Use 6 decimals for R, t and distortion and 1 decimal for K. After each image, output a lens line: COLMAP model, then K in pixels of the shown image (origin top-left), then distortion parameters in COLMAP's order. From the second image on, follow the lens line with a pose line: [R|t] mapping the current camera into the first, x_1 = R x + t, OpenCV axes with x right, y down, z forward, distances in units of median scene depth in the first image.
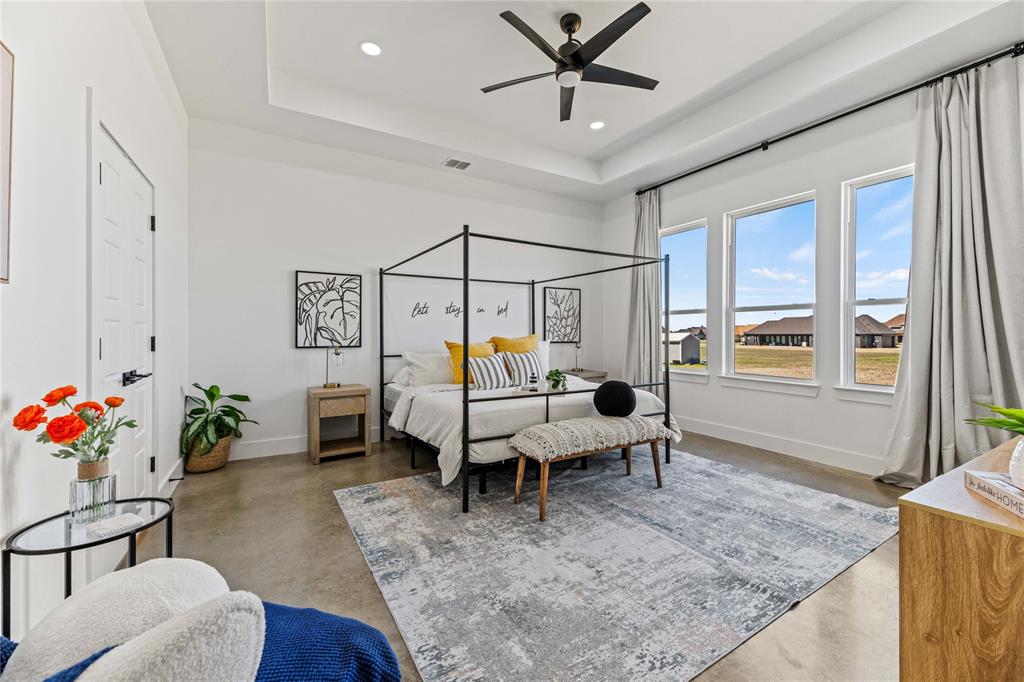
lens RADIAL K [[404.0, 0, 513.3], [0, 404.0, 335.1], [0, 0, 1]] dist [0.003032, -0.001580]
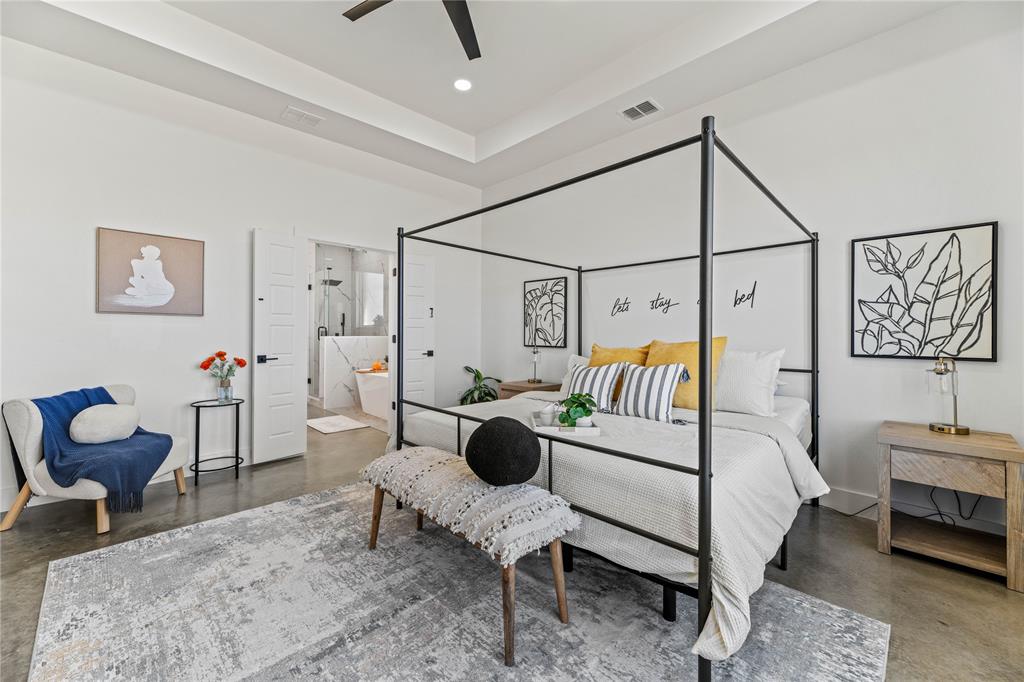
lens RADIAL K [[404.0, 0, 510.1], [0, 404.0, 336.6], [0, 0, 1]] dist [0.003032, -0.001580]
pose [[0.246860, 0.009118, -0.969008, 0.584342], [-0.010100, 0.999926, 0.006836, -0.003950], [0.968999, 0.008099, 0.246933, 0.633077]]
